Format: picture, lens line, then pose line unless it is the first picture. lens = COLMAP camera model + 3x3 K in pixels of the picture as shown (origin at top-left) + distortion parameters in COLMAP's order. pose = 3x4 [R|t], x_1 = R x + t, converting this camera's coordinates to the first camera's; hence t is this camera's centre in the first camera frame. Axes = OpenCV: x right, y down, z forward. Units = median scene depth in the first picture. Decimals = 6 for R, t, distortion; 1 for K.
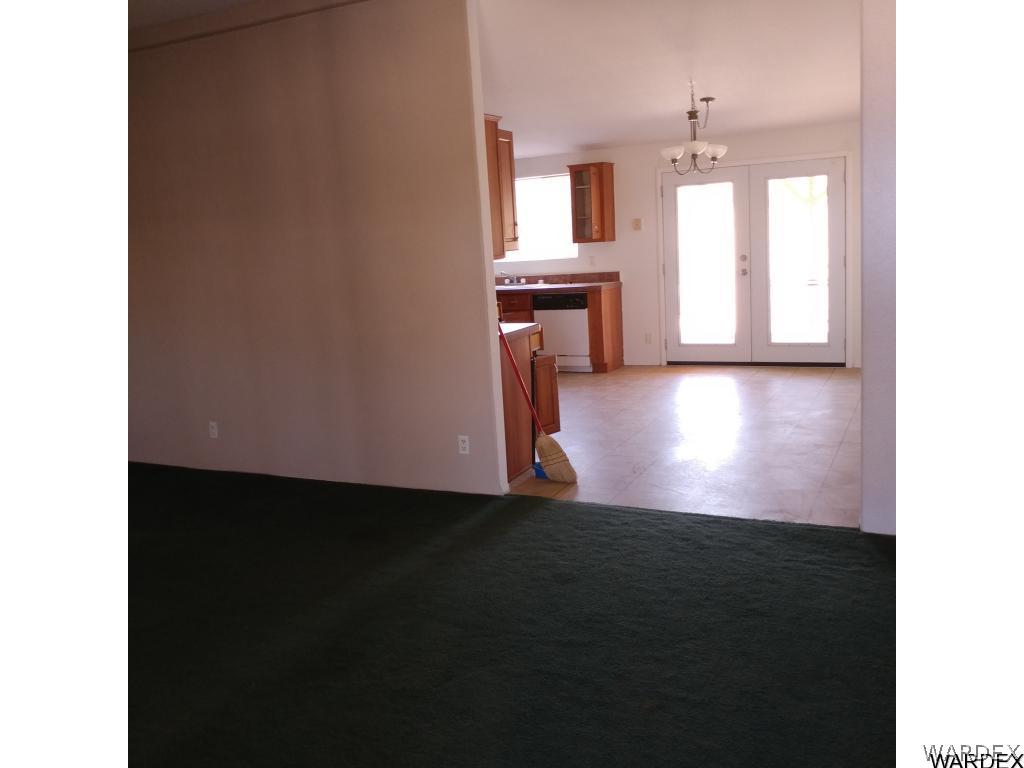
lens RADIAL K [[828.8, 0, 512.0], [0, 828.8, 384.0], [0, 0, 1]] dist [0.199466, -0.755444]
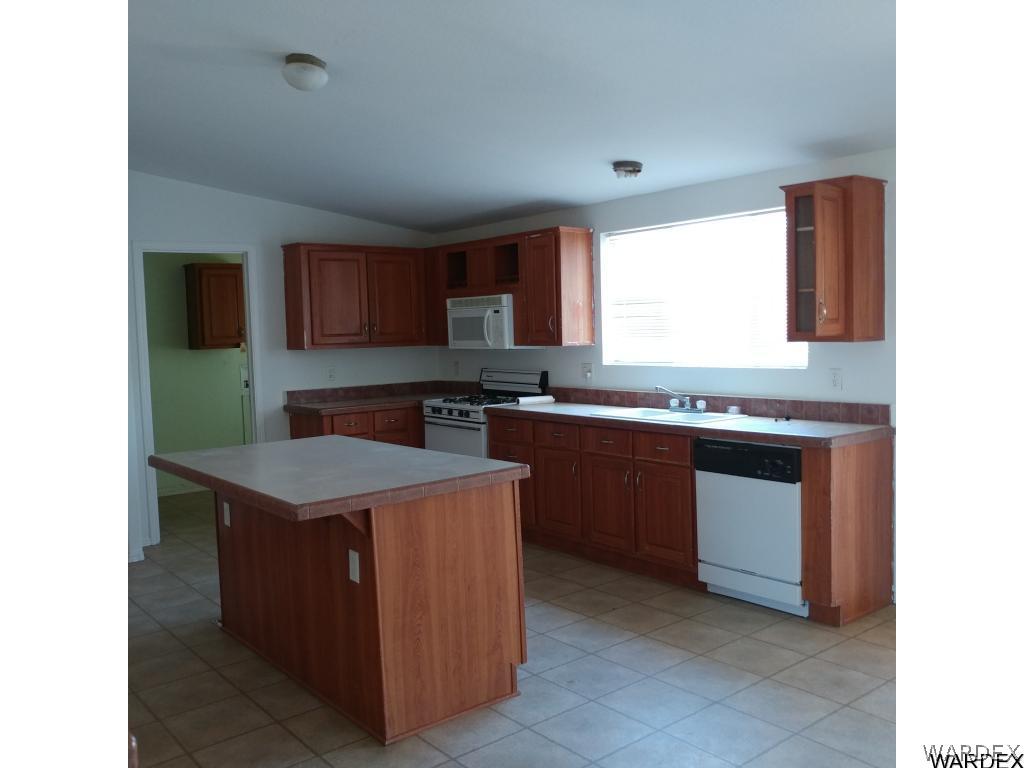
lens RADIAL K [[828.8, 0, 512.0], [0, 828.8, 384.0], [0, 0, 1]] dist [0.199466, -0.755444]
pose [[0.914236, 0.060915, -0.400577, 0.124707], [-0.094072, 0.993531, -0.063616, -0.098615], [0.394110, 0.095843, 0.914052, 0.494931]]
